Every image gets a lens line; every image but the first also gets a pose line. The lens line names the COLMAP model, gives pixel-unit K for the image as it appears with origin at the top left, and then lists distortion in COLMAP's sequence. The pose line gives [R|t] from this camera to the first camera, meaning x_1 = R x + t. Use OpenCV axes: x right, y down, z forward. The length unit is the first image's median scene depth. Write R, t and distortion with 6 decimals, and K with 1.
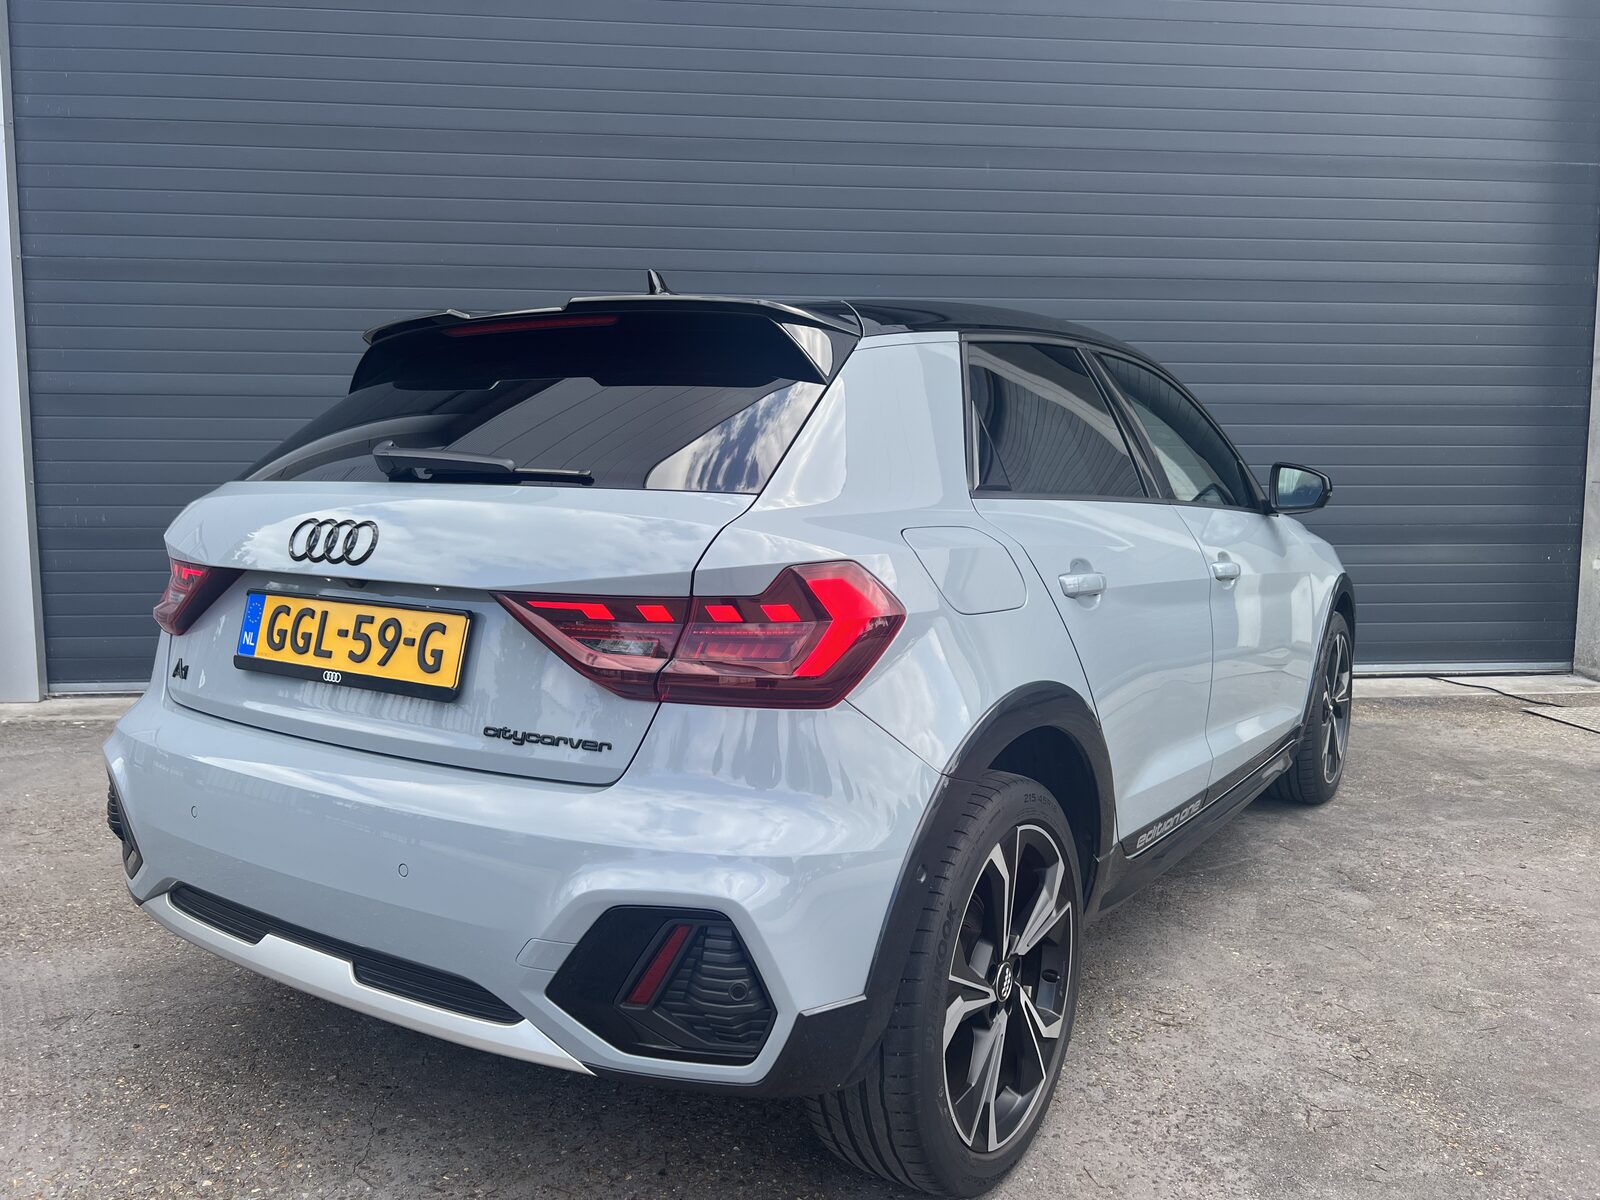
lens RADIAL K [[1227.4, 0, 800.0], [0, 1227.4, 600.0], [0, 0, 1]] dist [0.066991, -0.075711]
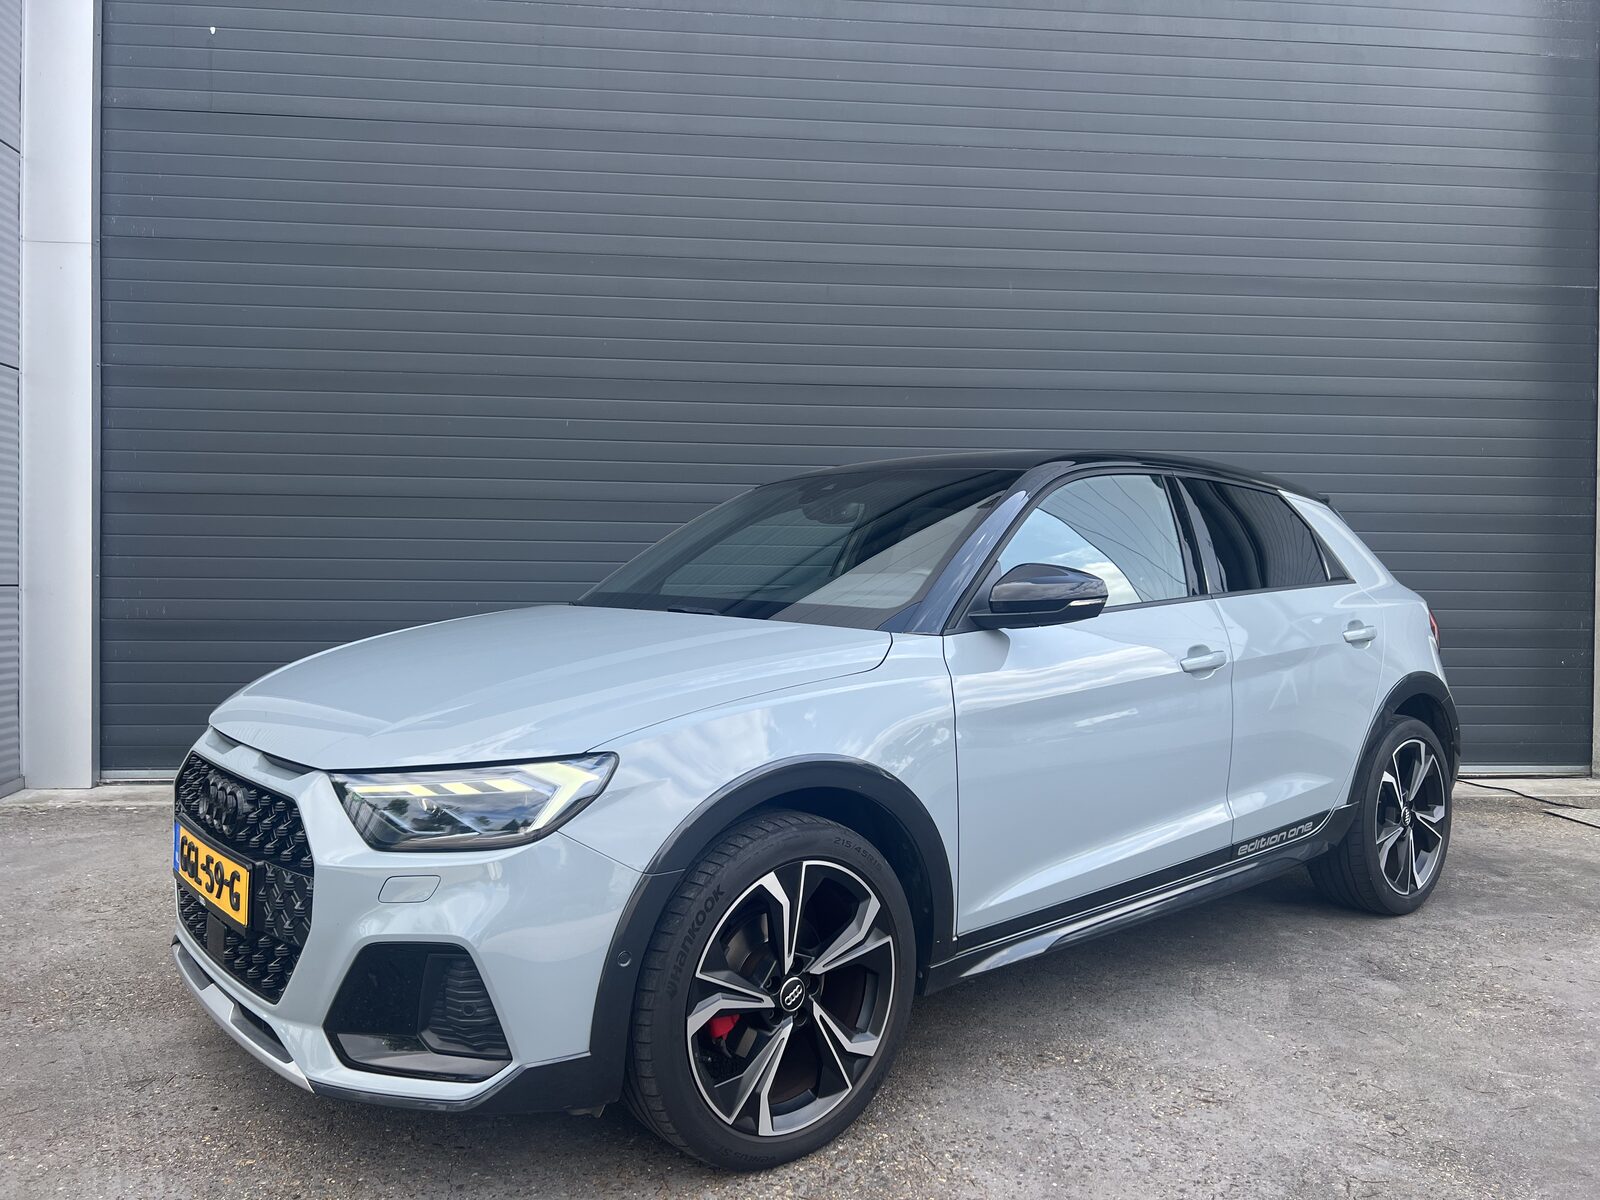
lens RADIAL K [[1216.5, 0, 800.0], [0, 1216.5, 600.0], [0, 0, 1]] dist [0.095838, -0.111068]
pose [[0.999898, 0.008870, -0.011224, -0.034250], [-0.009777, 0.996458, -0.083524, 0.015209], [0.010443, 0.083625, 0.996443, -0.064046]]
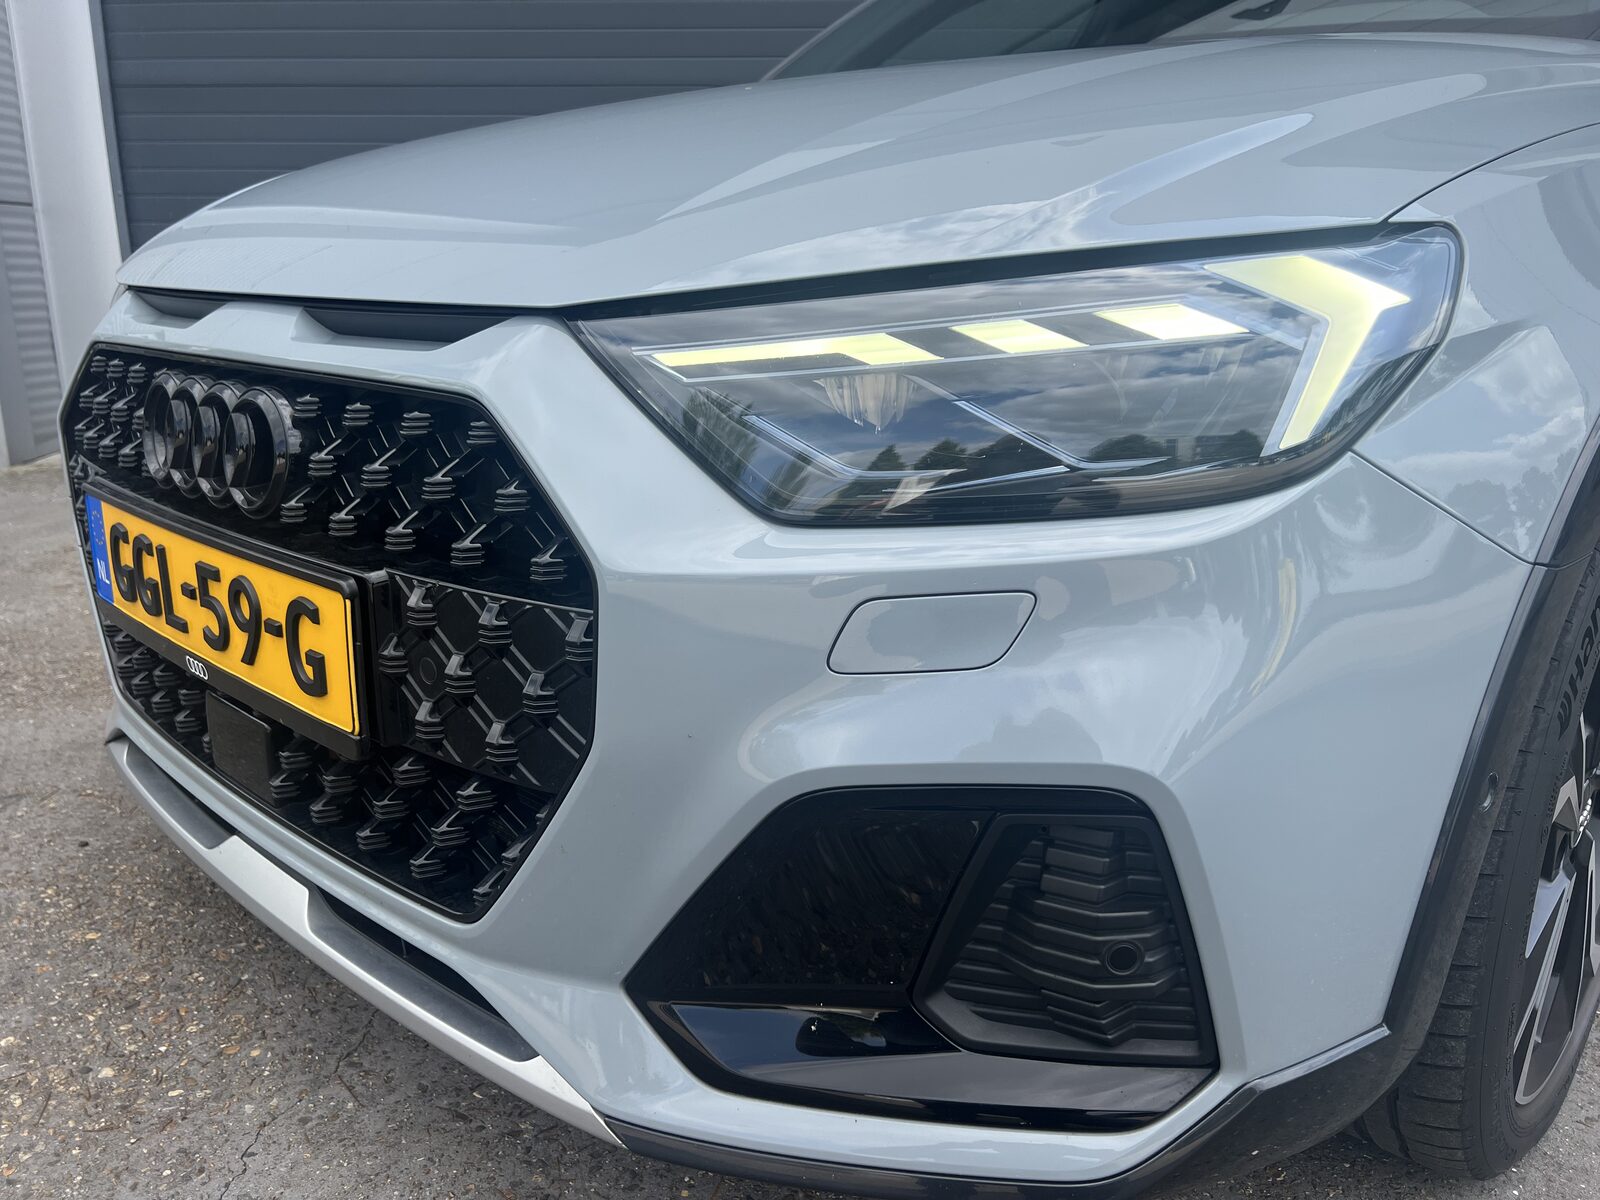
lens RADIAL K [[1227.4, 0, 800.0], [0, 1227.4, 600.0], [0, 0, 1]] dist [0.066991, -0.075711]
pose [[0.990981, 0.032505, -0.130004, -0.046219], [-0.012188, 0.987977, 0.154122, 0.102760], [0.133451, -0.151147, 0.979462, 0.358964]]
